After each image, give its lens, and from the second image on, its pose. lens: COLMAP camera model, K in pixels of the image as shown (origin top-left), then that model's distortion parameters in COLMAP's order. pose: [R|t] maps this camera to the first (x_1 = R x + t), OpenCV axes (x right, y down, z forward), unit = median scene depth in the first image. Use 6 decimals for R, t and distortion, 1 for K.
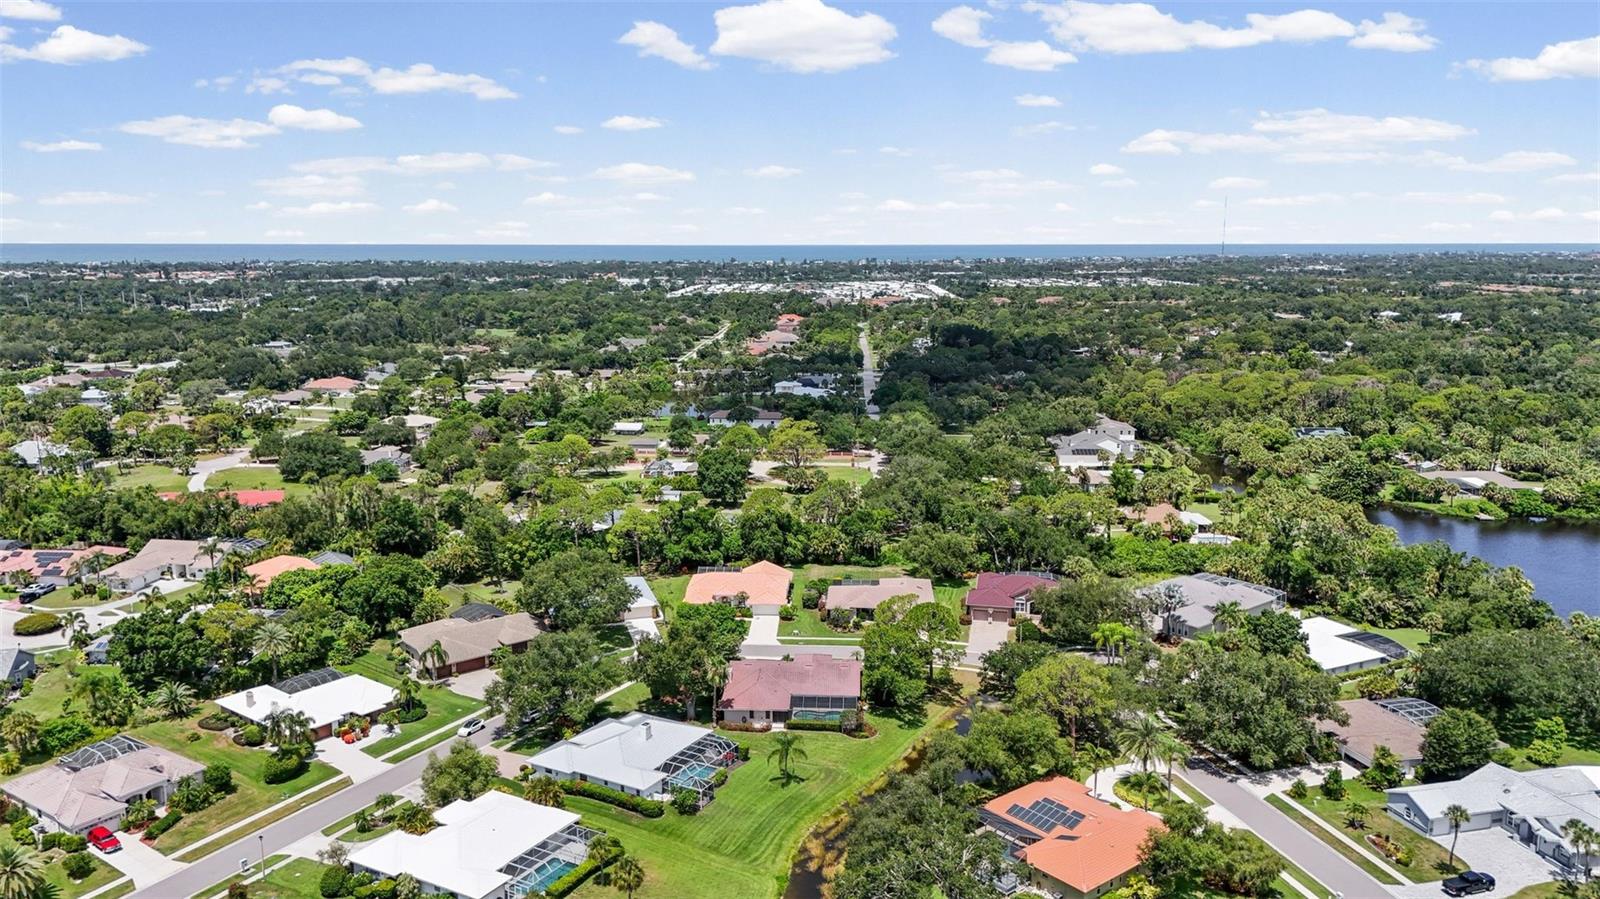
lens RADIAL K [[1190.1, 0, 800.0], [0, 1190.1, 449.5], [0, 0, 1]] dist [0.075657, -0.079384]
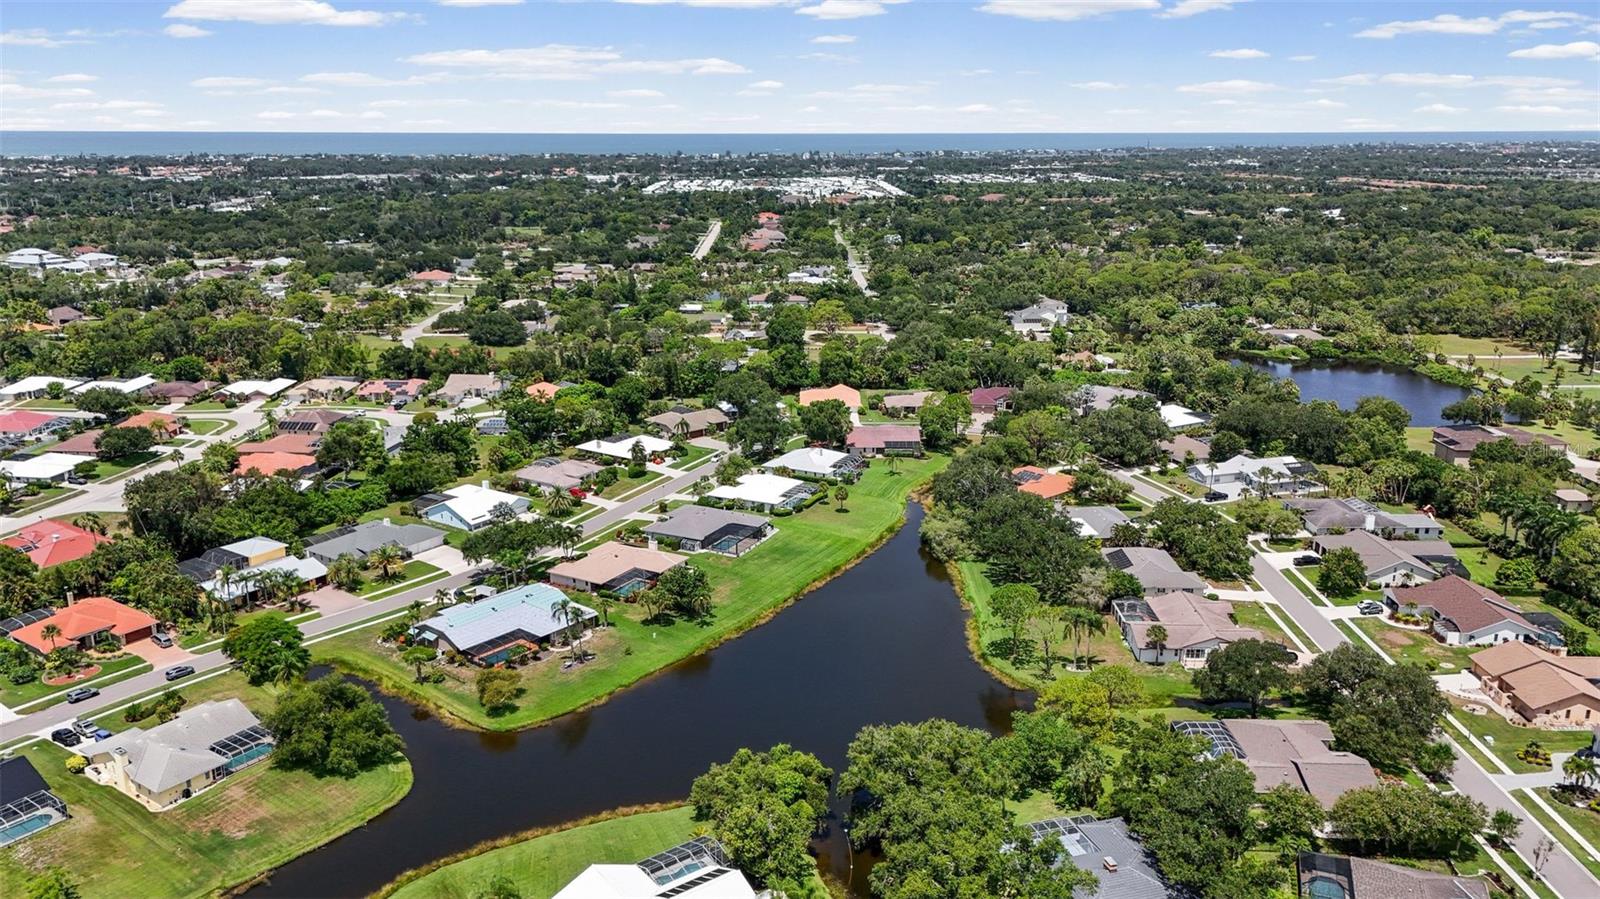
lens RADIAL K [[1174.6, 0, 800.0], [0, 1174.6, 449.5], [0, 0, 1]] dist [0.111452, -0.207161]
pose [[0.998514, -0.013845, 0.052699, -0.130572], [0.008986, 0.995778, 0.091354, 0.027789], [-0.053742, -0.090745, 0.994423, -0.452285]]
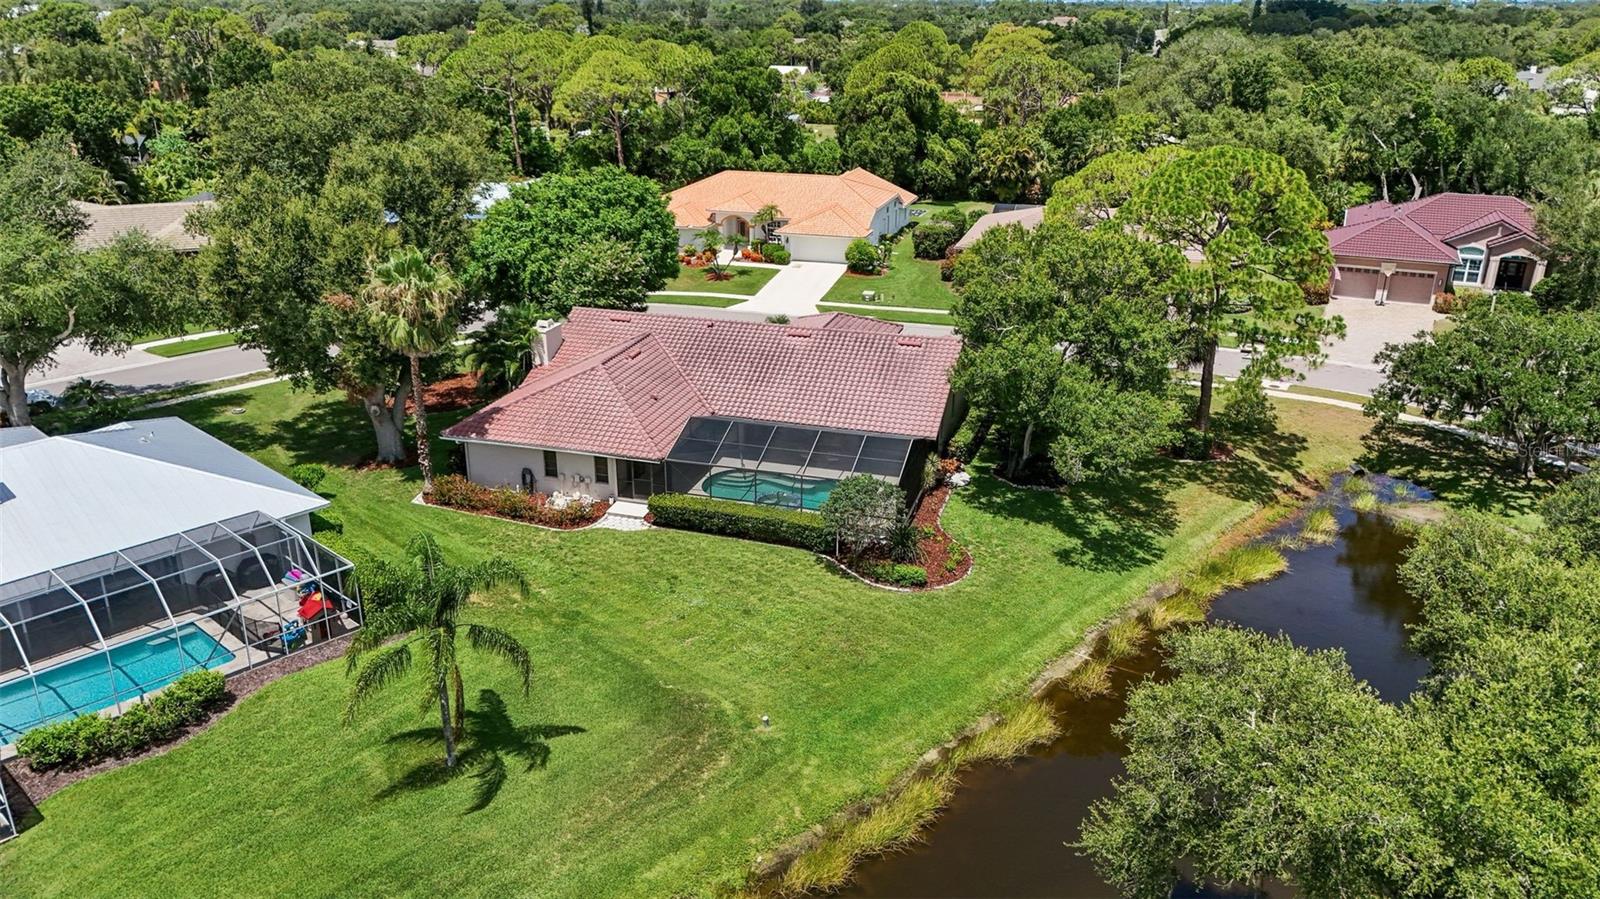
lens RADIAL K [[1190.1, 0, 800.0], [0, 1190.1, 449.5], [0, 0, 1]] dist [0.075657, -0.079384]
pose [[0.973038, 0.085738, -0.214117, 0.044747], [-0.044413, 0.980617, 0.190832, 0.087042], [0.226329, -0.176177, 0.957986, 0.400054]]
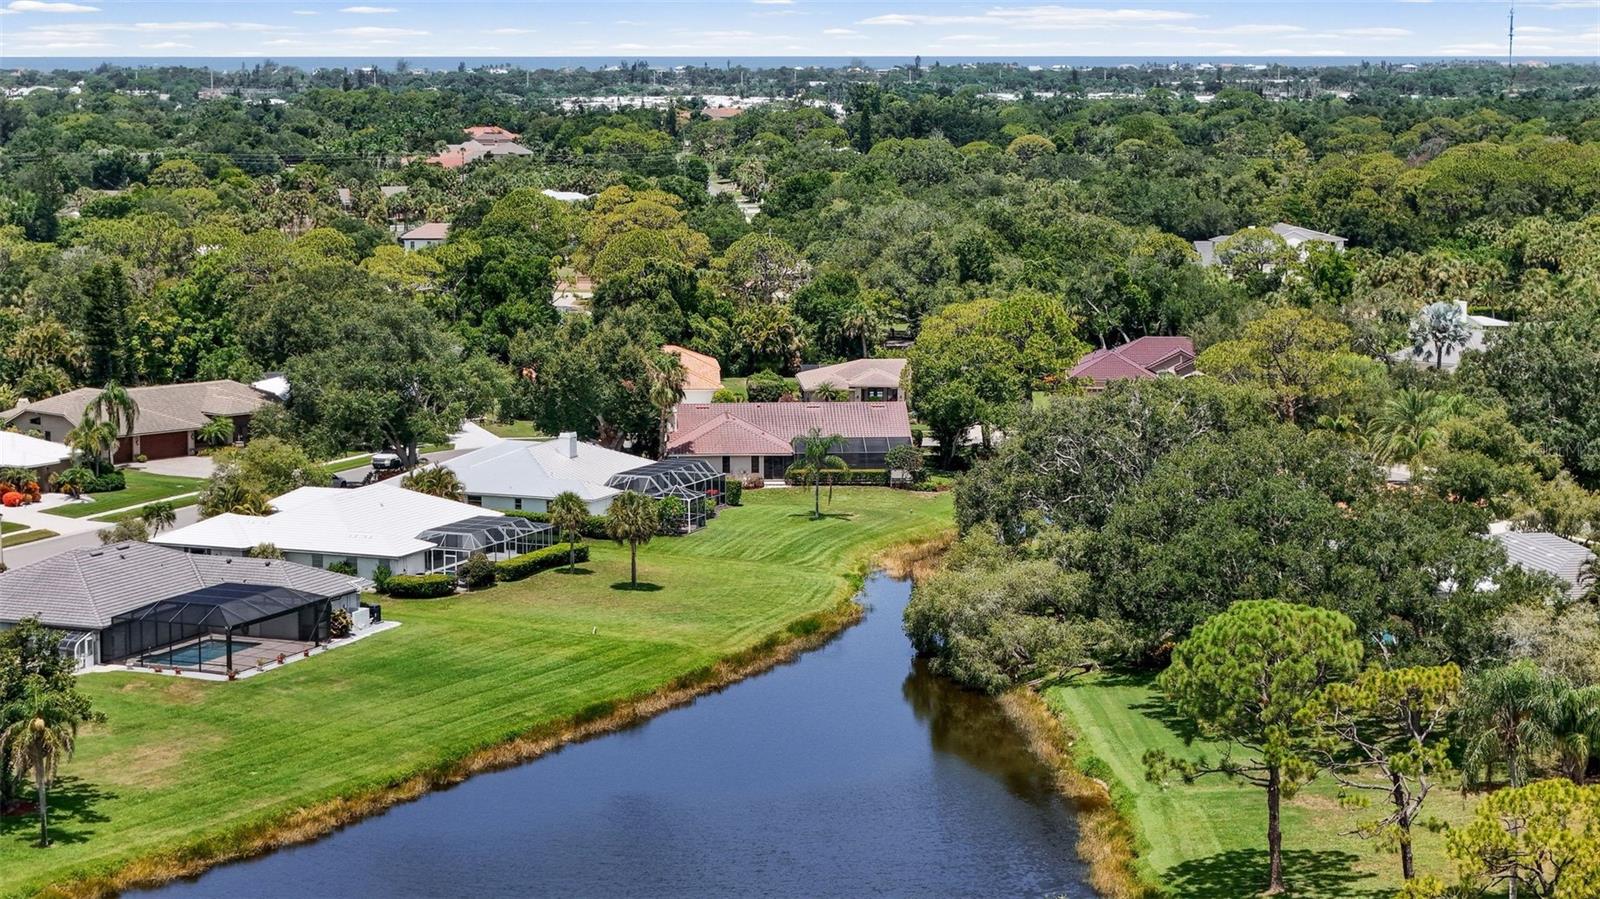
lens RADIAL K [[3193.0, 0, 844.3], [0, 3193.0, 449.6], [0, 0, 1]] dist [-0.016241, -0.041296]
pose [[0.991635, -0.017333, 0.127903, -0.096121], [0.023379, 0.998671, -0.045922, 0.154904], [-0.126937, 0.048528, 0.990723, -0.263697]]
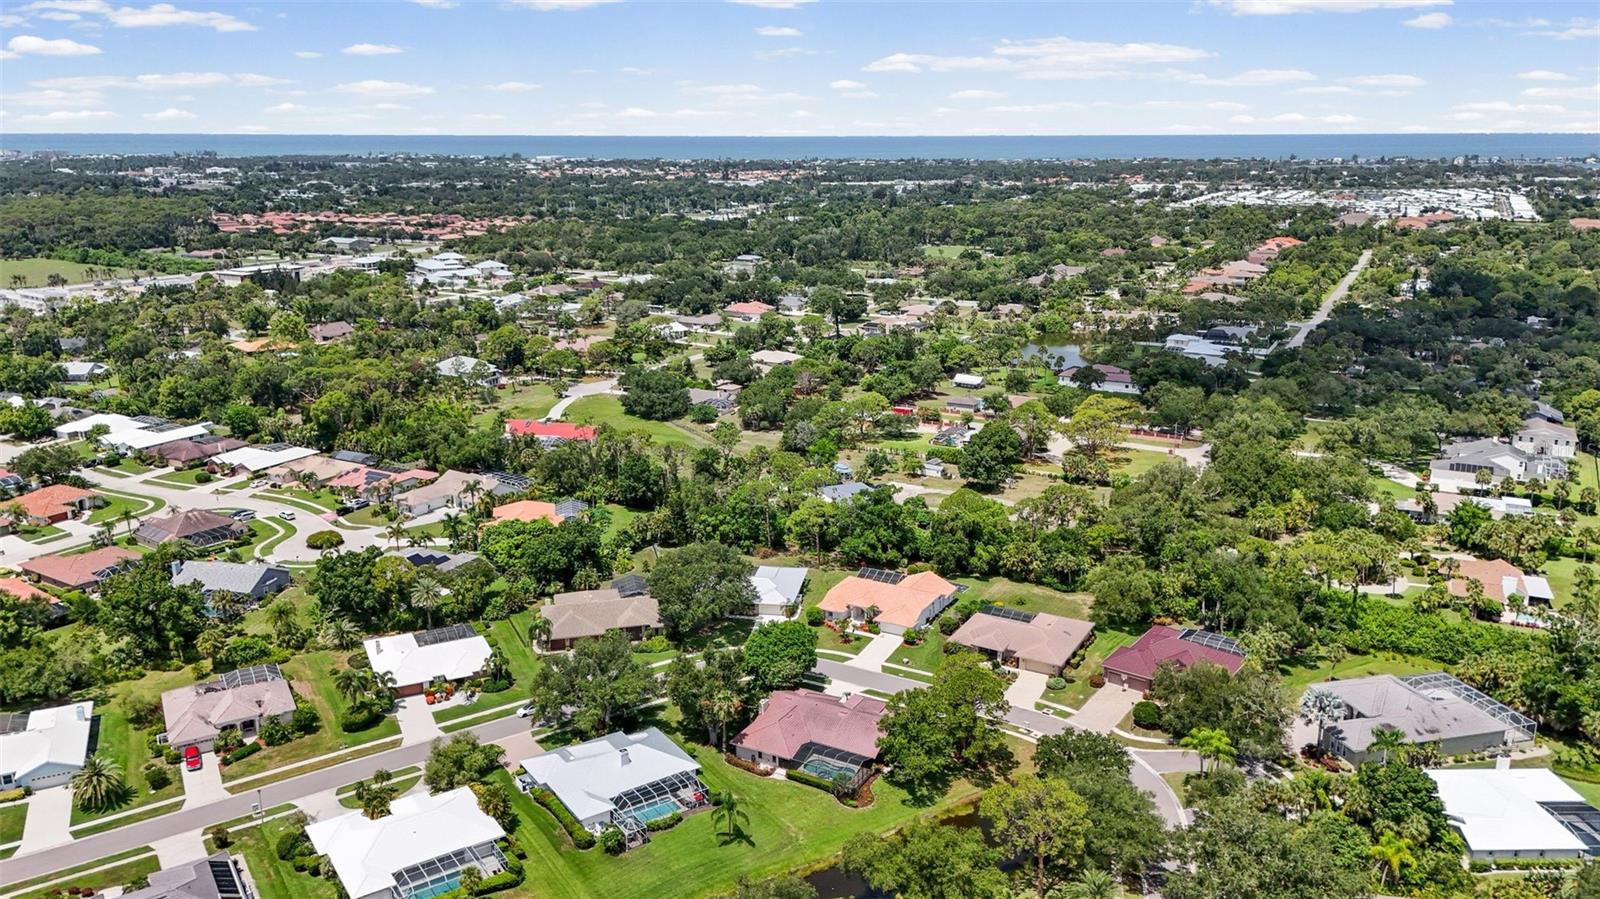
lens RADIAL K [[1190.1, 0, 800.0], [0, 1190.1, 449.5], [0, 0, 1]] dist [0.075657, -0.079384]
pose [[0.900449, 0.112591, -0.420138, 0.205453], [-0.075853, 0.991763, 0.103210, -0.072601], [0.428297, -0.061067, 0.901572, 0.075260]]
